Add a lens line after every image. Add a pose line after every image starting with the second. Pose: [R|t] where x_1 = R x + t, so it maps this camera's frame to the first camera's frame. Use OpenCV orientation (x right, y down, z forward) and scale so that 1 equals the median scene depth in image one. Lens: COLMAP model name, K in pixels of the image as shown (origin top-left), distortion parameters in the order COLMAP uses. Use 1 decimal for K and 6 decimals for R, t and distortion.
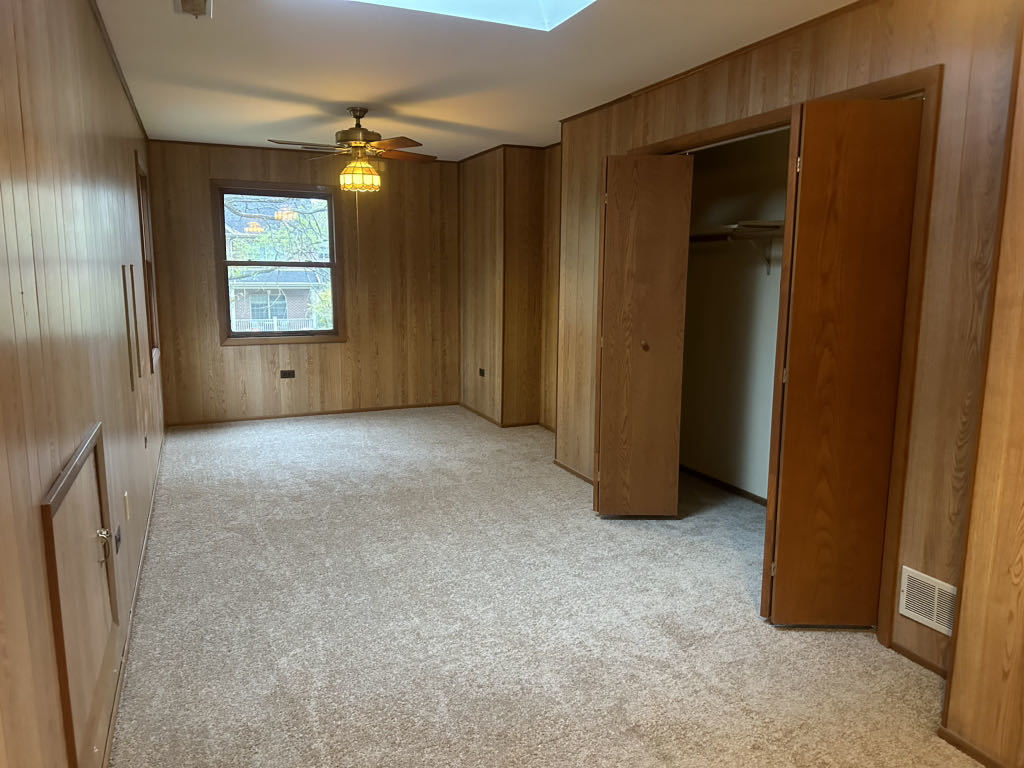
lens RADIAL K [[732.5, 0, 503.6], [0, 732.5, 378.3], [0, 0, 1]] dist [0.082203, -0.040319]
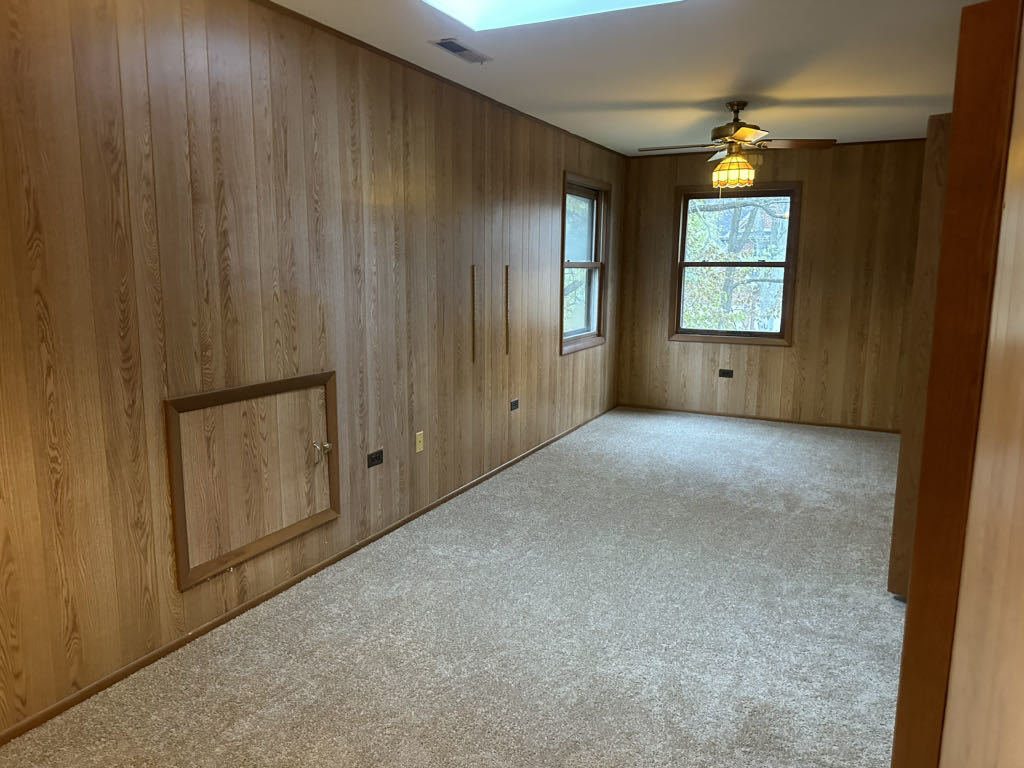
lens RADIAL K [[732.5, 0, 505.8], [0, 732.5, 382.0], [0, 0, 1]] dist [0.082203, -0.040319]
pose [[0.639740, 0.124607, -0.758423, 0.290852], [-0.122232, 0.990707, 0.059666, -0.018191], [0.758809, 0.054533, 0.649026, 0.121670]]
